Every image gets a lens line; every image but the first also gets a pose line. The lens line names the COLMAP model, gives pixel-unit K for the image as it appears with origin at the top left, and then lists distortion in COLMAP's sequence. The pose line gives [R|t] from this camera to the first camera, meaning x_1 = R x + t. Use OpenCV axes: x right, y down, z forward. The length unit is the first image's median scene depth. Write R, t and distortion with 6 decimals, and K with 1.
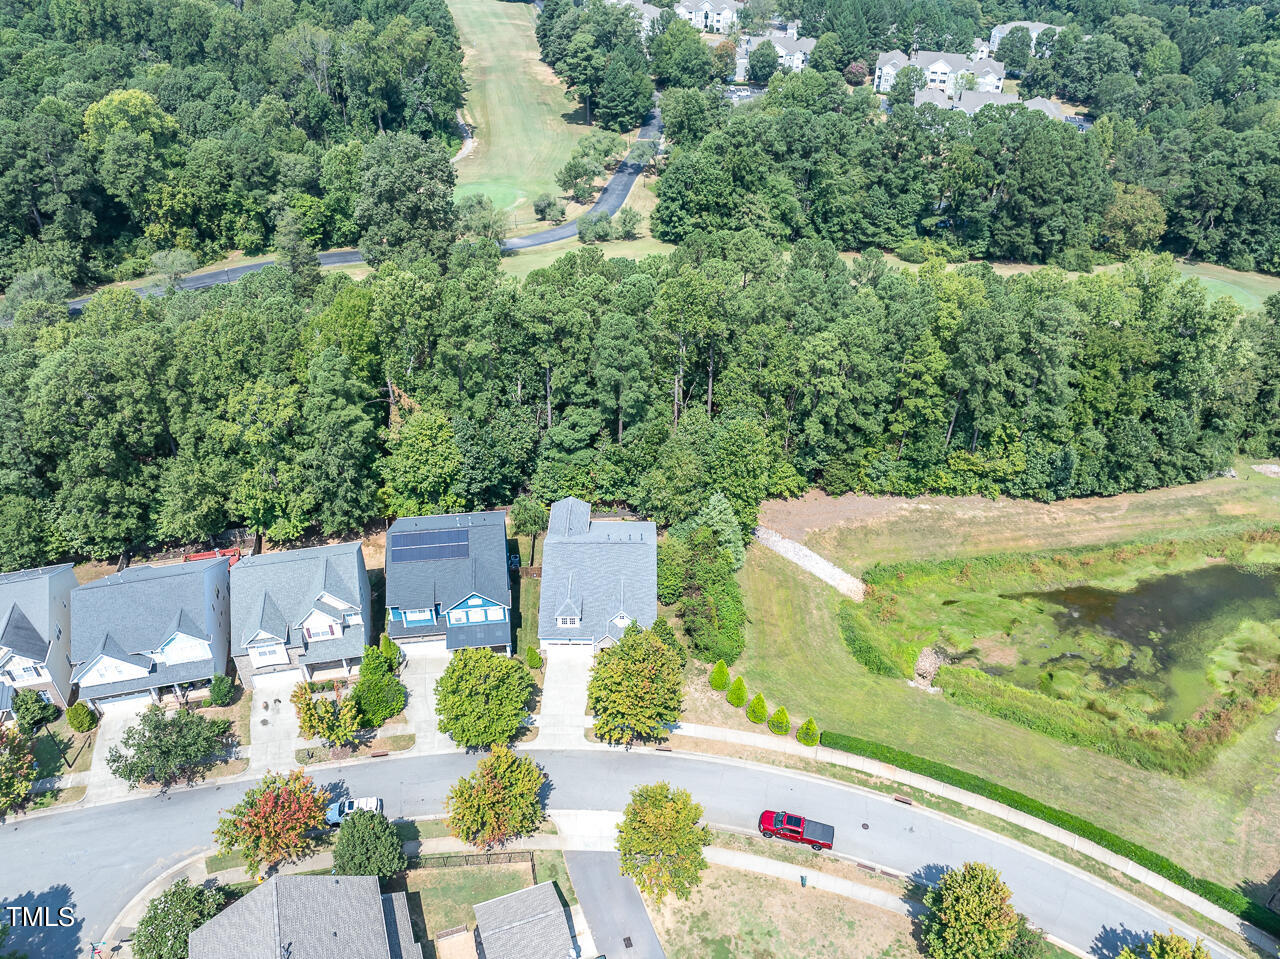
lens RADIAL K [[911.2, 0, 640.3], [0, 911.2, 456.9], [0, 0, 1]] dist [-0.036227, 0.000313]
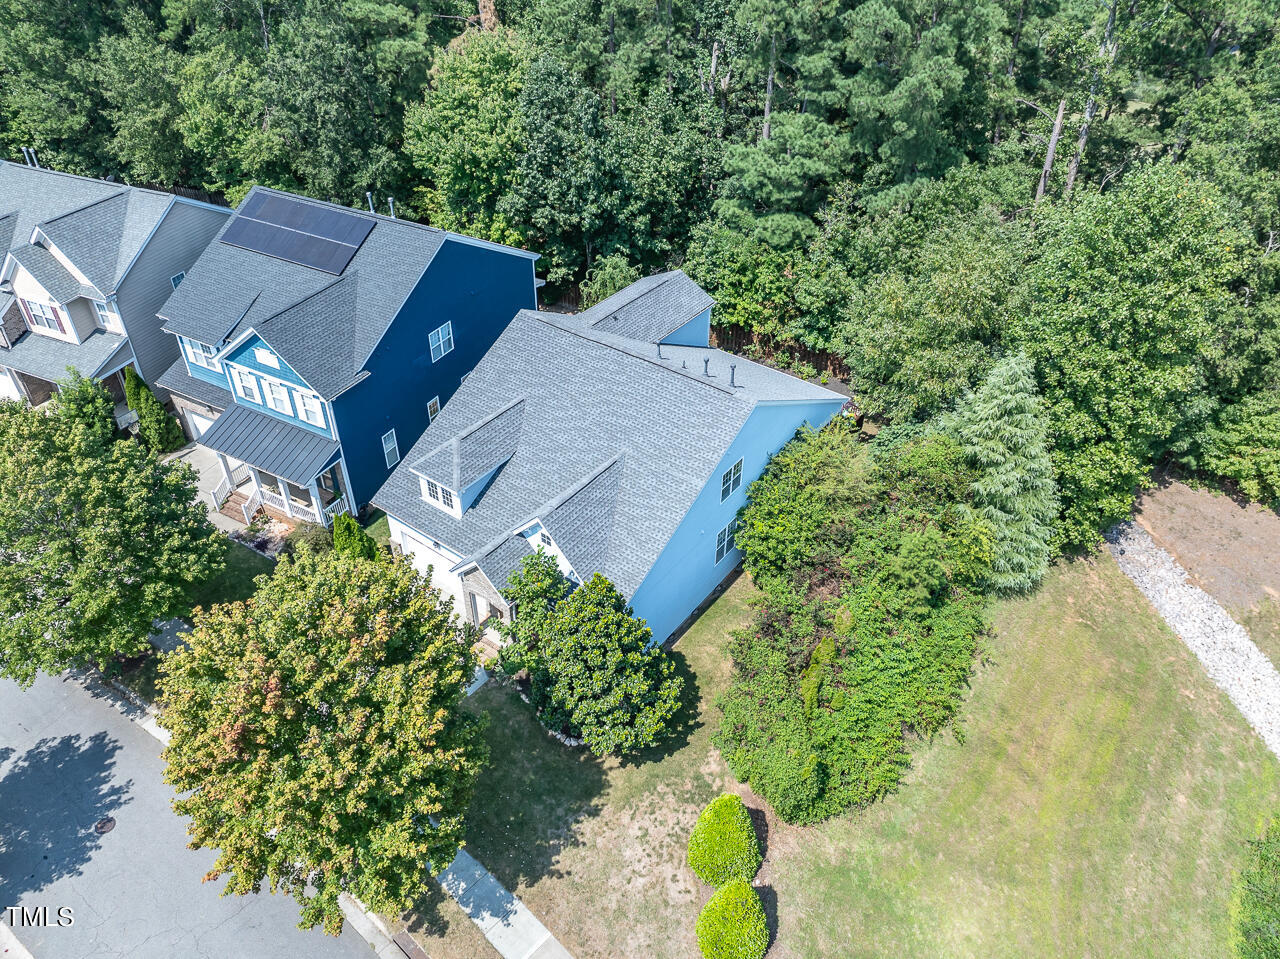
lens RADIAL K [[911.2, 0, 640.3], [0, 911.2, 456.9], [0, 0, 1]] dist [-0.036227, 0.000313]
pose [[0.811901, 0.354644, -0.463730, 0.134834], [-0.337665, 0.933256, 0.122535, 0.076974], [0.476235, 0.057099, 0.877462, 0.595287]]
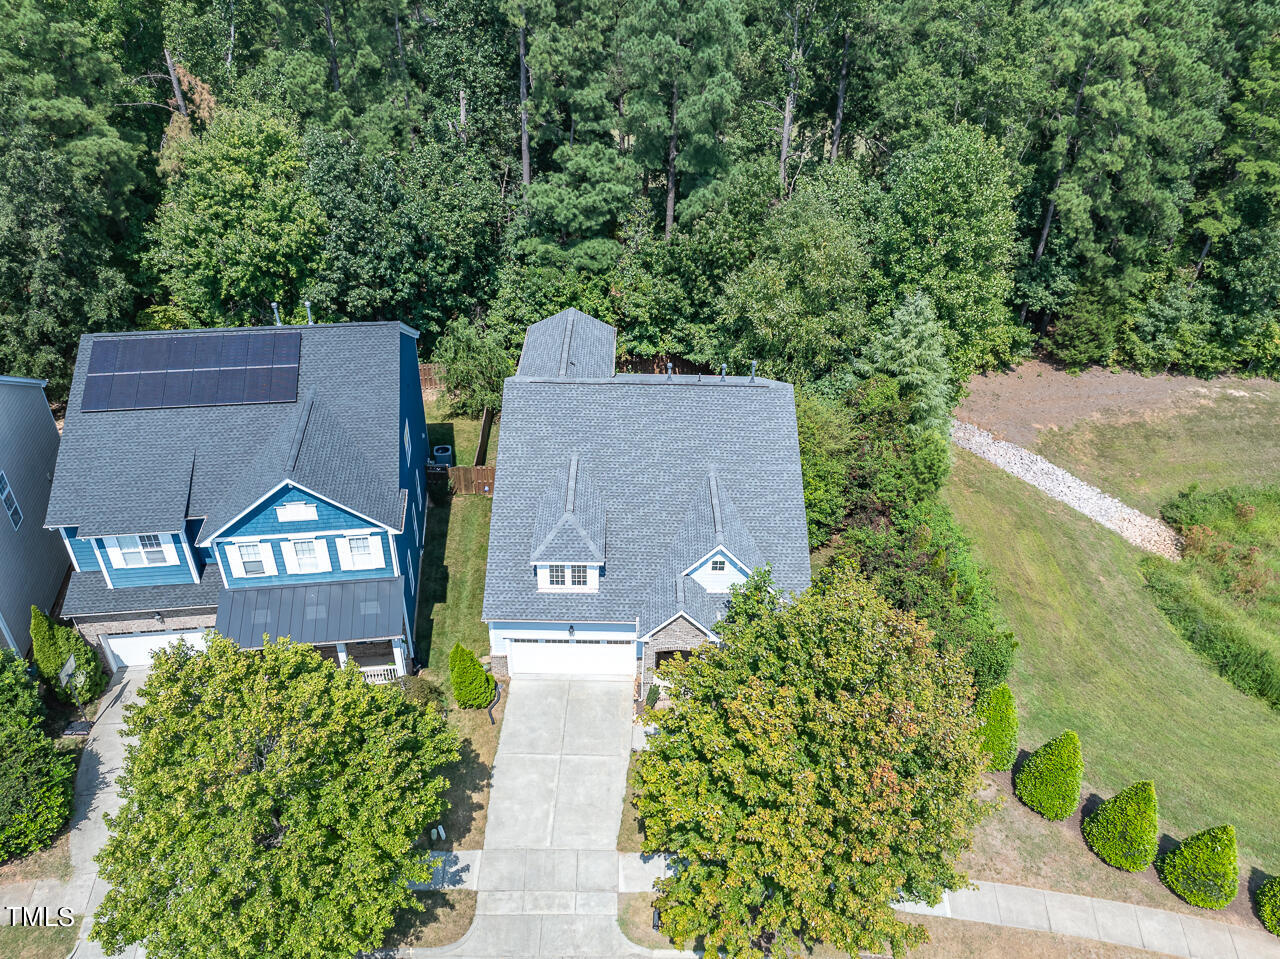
lens RADIAL K [[938.2, 0, 653.2], [0, 938.2, 461.9], [0, 0, 1]] dist [-0.054393, 0.000478]
pose [[0.999446, 0.010345, 0.031633, -0.048743], [-0.009830, 0.999817, -0.016390, 0.119687], [-0.031797, 0.016070, 0.999365, 0.533294]]
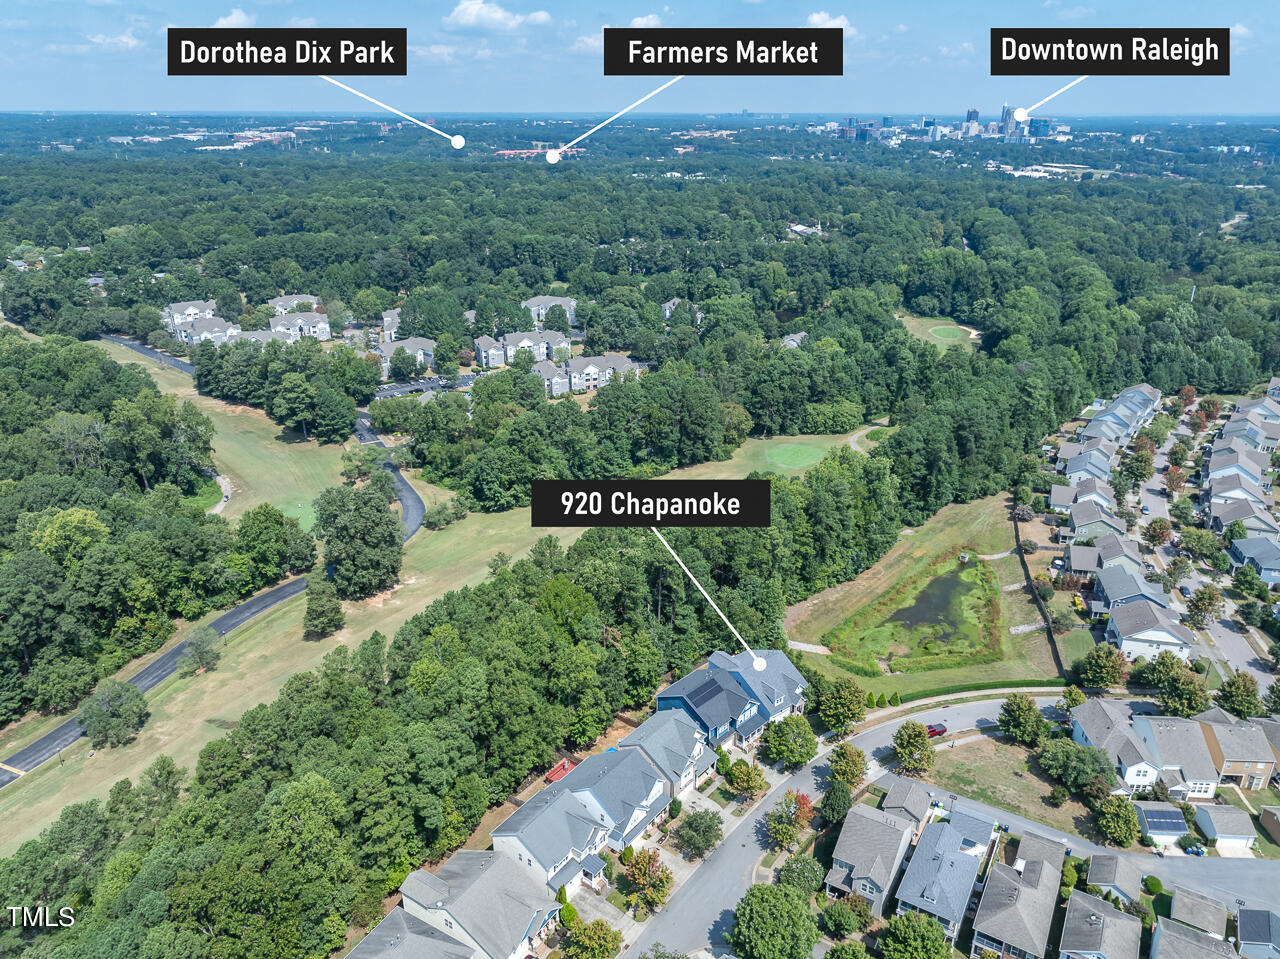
lens RADIAL K [[875.9, 0, 640.0], [0, 875.9, 479.5], [0, 0, 1]] dist [0.003670, 0.000735]
pose [[0.795394, -0.247646, 0.553191, -1.017523], [0.357226, 0.928884, -0.097798, -0.147048], [-0.489630, 0.275402, 0.827294, -0.426969]]
